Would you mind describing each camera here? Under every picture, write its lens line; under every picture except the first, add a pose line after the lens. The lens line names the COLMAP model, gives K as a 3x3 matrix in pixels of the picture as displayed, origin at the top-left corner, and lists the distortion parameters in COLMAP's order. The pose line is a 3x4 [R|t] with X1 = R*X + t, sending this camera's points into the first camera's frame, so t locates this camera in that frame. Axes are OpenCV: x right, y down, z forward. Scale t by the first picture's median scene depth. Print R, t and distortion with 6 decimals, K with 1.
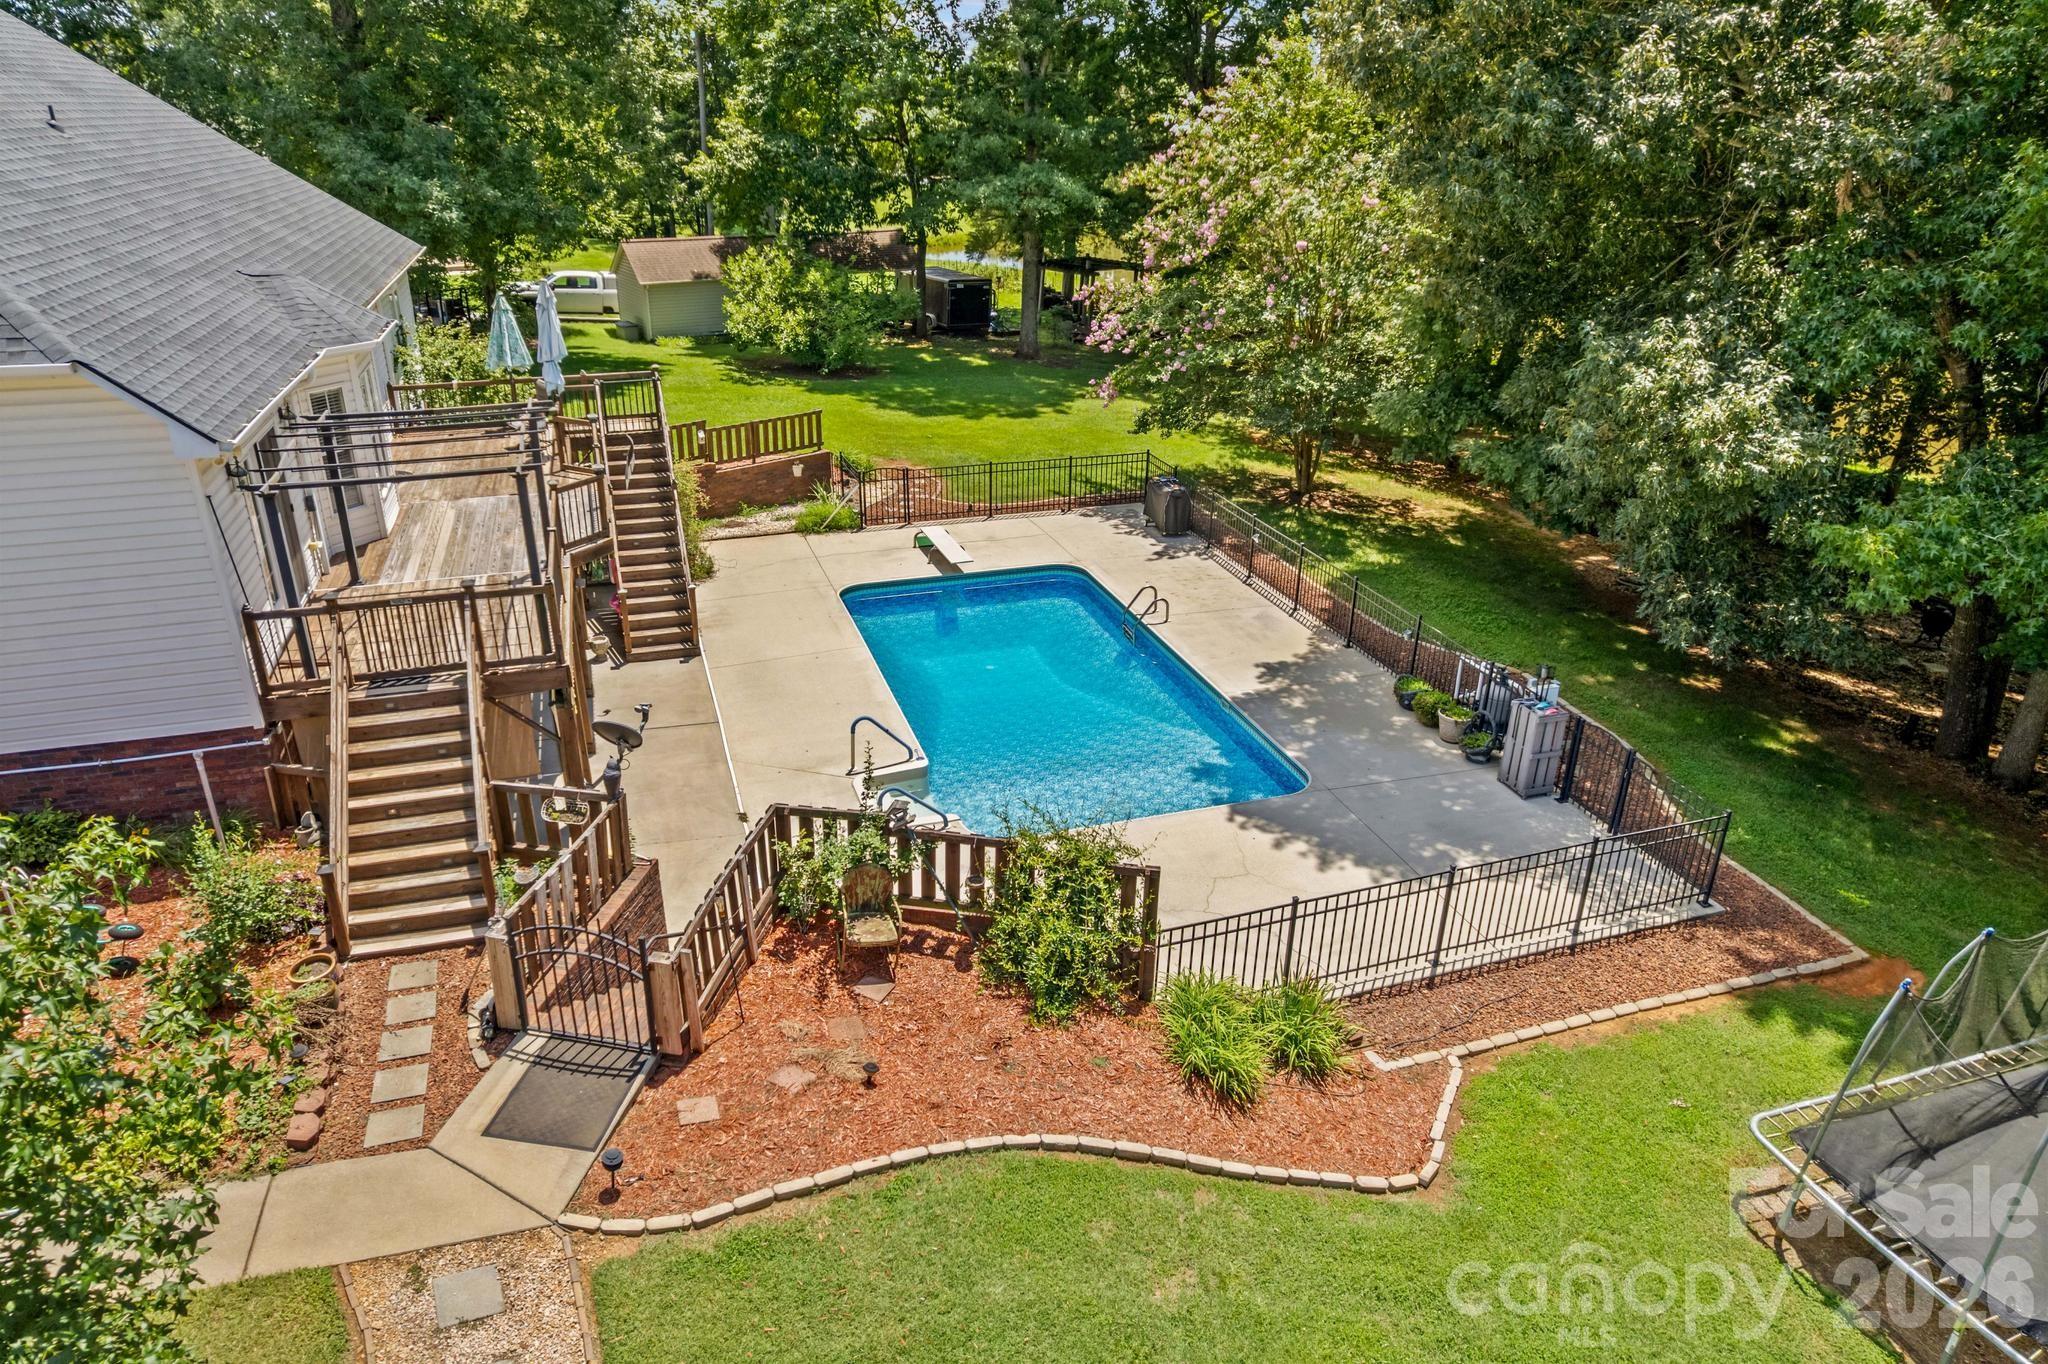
lens RADIAL K [[1319.7, 0, 1004.4], [0, 1319.7, 687.0], [0, 0, 1]] dist [-0.056190, 0.042289]
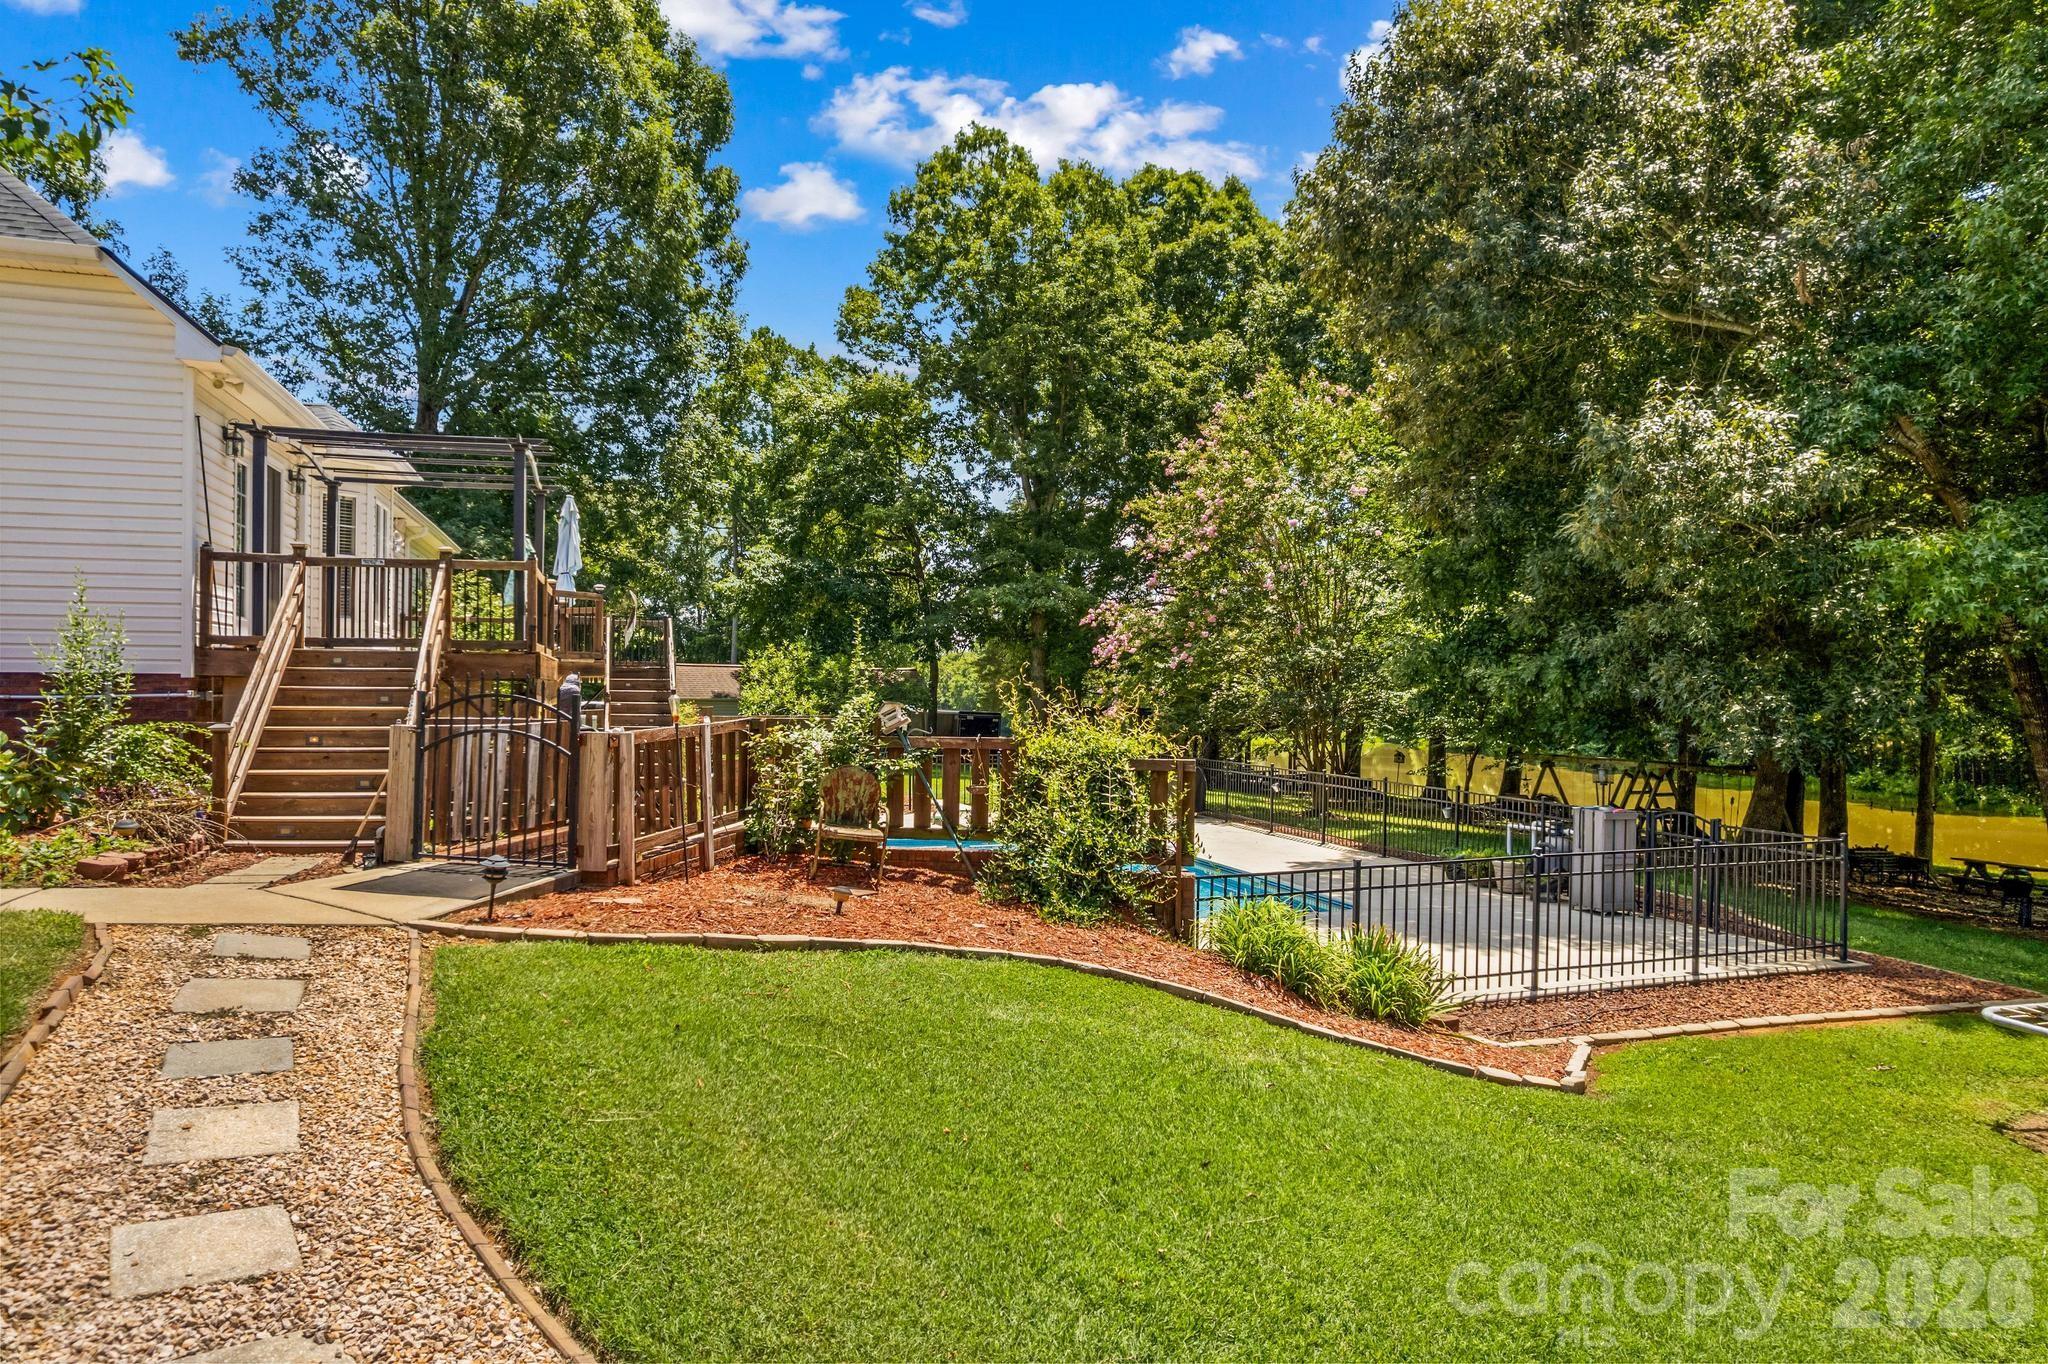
lens RADIAL K [[1319.7, 0, 1006.8], [0, 1319.7, 678.5], [0, 0, 1]] dist [-0.056190, 0.042289]
pose [[0.999983, 0.003308, -0.004854, 0.000140], [-0.005015, 0.911052, -0.412262, 0.225913], [0.003058, 0.412279, 0.911052, 0.102056]]
